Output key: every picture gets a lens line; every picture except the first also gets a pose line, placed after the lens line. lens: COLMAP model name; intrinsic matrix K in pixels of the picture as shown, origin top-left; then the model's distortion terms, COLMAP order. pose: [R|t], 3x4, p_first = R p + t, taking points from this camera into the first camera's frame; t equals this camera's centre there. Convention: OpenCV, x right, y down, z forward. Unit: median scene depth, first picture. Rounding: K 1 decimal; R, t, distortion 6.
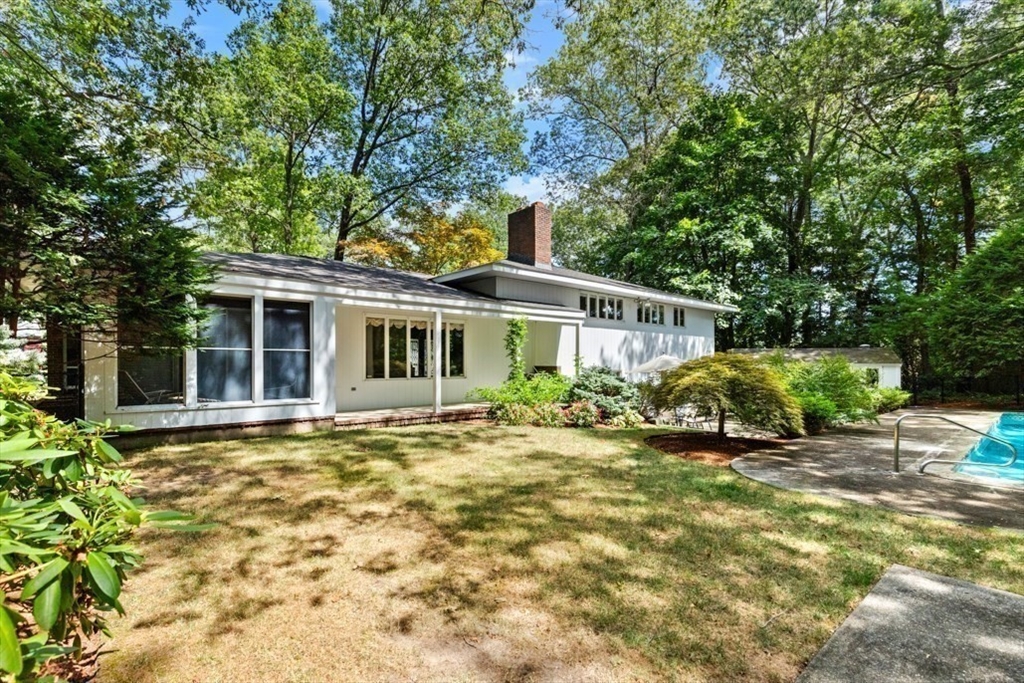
lens RADIAL K [[501.3, 0, 512.0], [0, 501.3, 341.5], [0, 0, 1]] dist [0.001160, 0.000058]
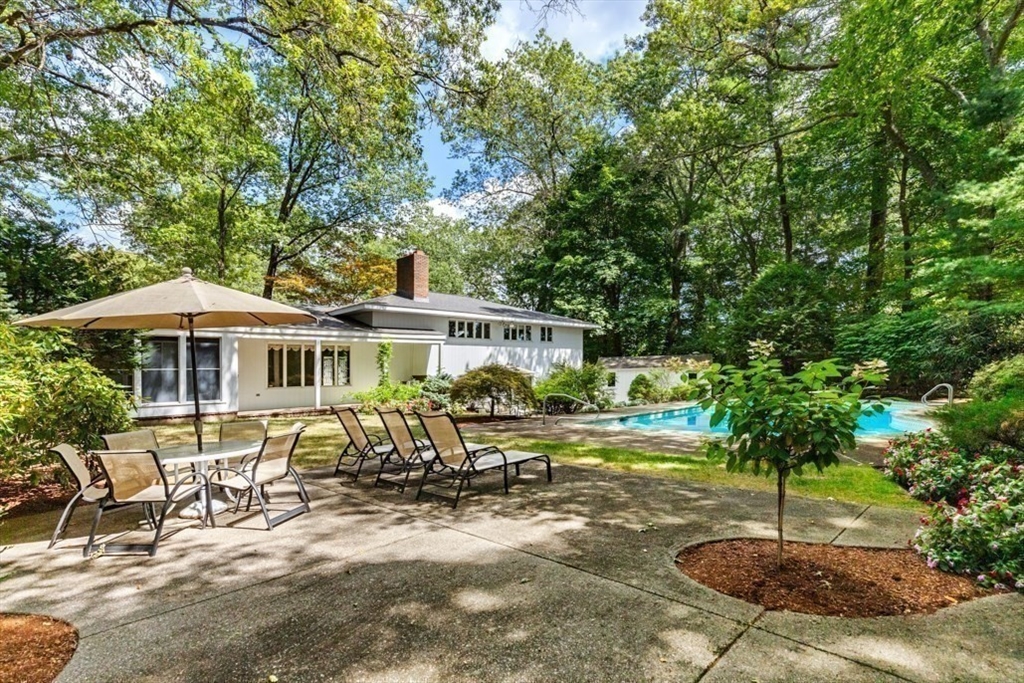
lens RADIAL K [[467.4, 0, 512.0], [0, 467.4, 341.5], [0, 0, 1]] dist [-0.016432, -0.000207]
pose [[0.991674, -0.024519, 0.126422, 0.181345], [0.028027, 0.999268, -0.026040, -0.002944], [-0.125691, 0.029367, 0.991635, -0.307733]]
